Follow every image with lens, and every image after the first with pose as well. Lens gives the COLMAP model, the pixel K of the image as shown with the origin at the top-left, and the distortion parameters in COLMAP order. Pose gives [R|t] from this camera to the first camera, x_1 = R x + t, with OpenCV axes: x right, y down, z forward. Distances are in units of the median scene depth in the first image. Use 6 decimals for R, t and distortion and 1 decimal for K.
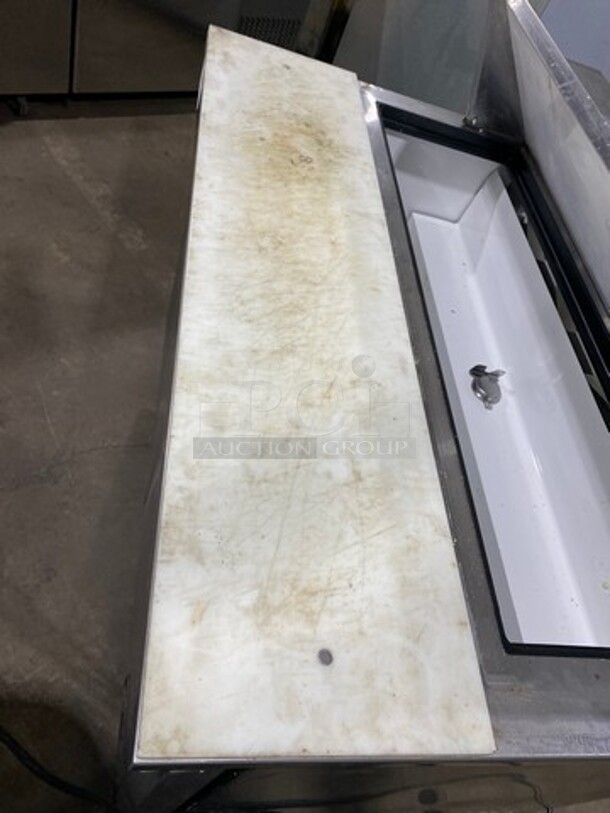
lens RADIAL K [[611.1, 0, 317.9], [0, 611.1, 433.9], [0, 0, 1]] dist [0.004338, -0.001256]
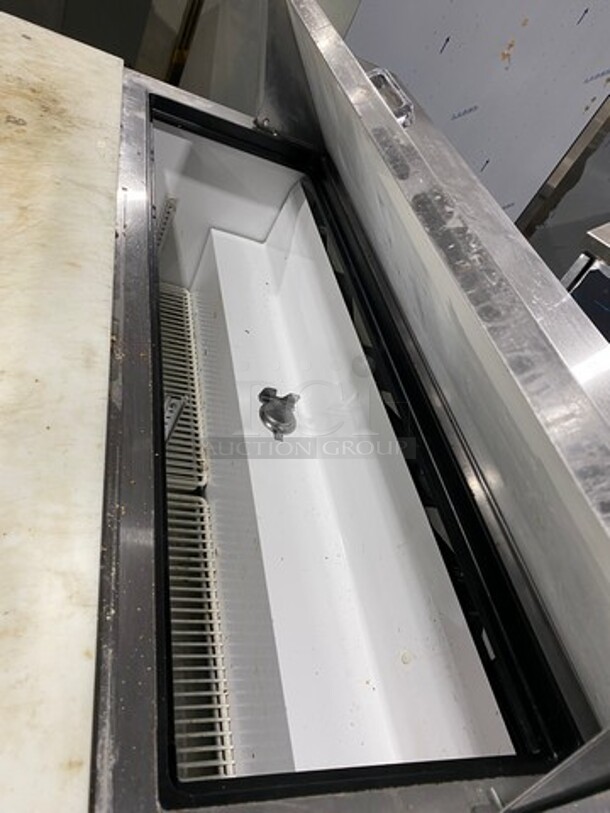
lens RADIAL K [[611.1, 0, 317.9], [0, 611.1, 433.9], [0, 0, 1]] dist [0.004338, -0.001256]
pose [[0.985382, -0.024122, 0.168642, 0.192157], [0.043964, 0.992400, -0.114935, 0.044813], [-0.164588, 0.120669, 0.978953, 0.200725]]
